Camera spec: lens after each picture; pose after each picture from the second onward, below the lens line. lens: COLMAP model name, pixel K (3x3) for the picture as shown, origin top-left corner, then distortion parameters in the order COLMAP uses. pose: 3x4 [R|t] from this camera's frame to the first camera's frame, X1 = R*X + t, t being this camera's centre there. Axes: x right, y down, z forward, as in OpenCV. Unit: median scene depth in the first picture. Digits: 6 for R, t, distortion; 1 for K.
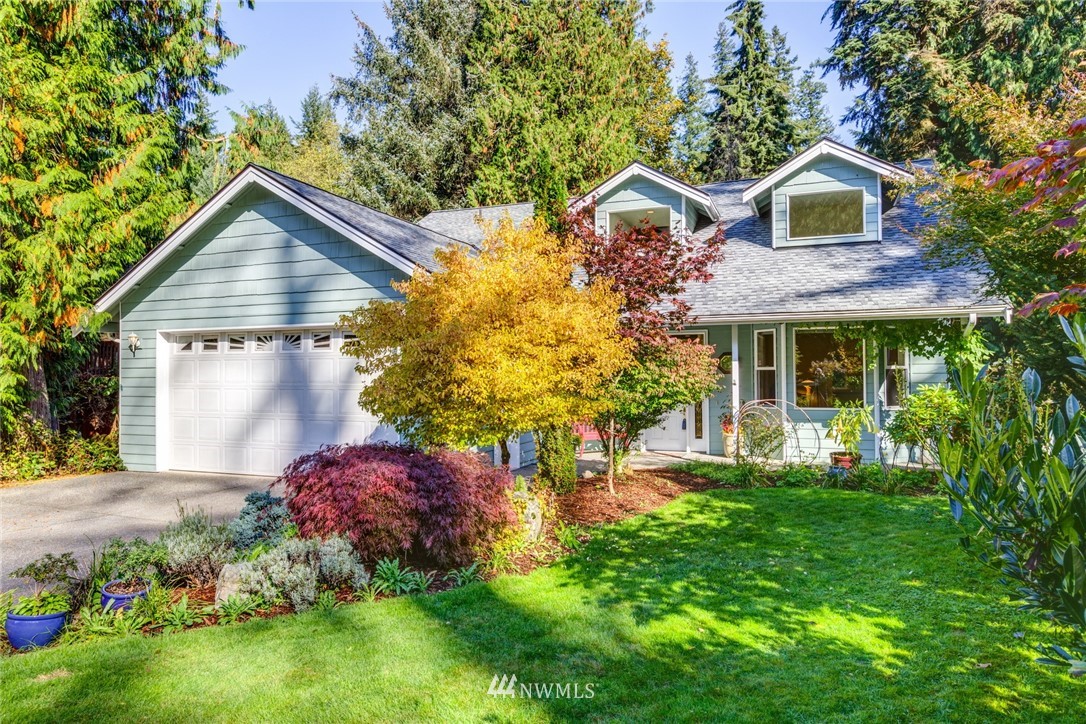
lens RADIAL K [[724.9, 0, 544.0], [0, 724.9, 351.7], [0, 0, 1]] dist [-0.004760, -0.007411]
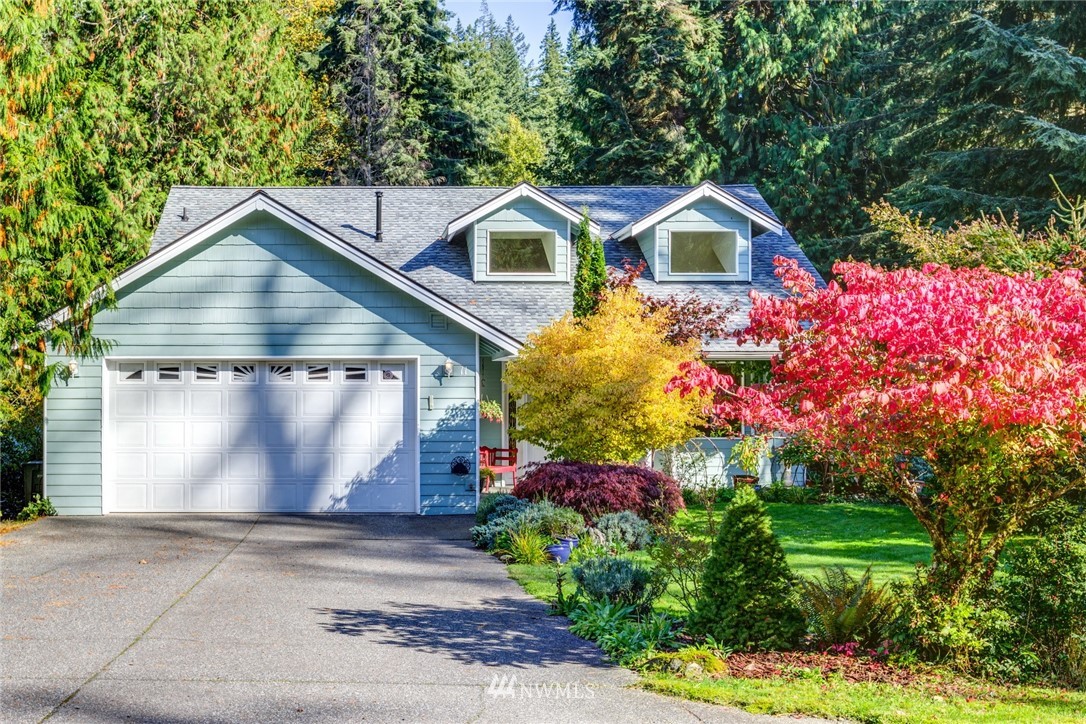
lens RADIAL K [[1118.3, 0, 542.4], [0, 1118.3, 368.4], [0, 0, 1]] dist [-0.011009, 0.000000]
pose [[0.913023, 0.014035, 0.407667, -0.478635], [-0.016294, 0.999865, 0.002070, -0.021496], [-0.407583, -0.008532, 0.913129, -0.382675]]
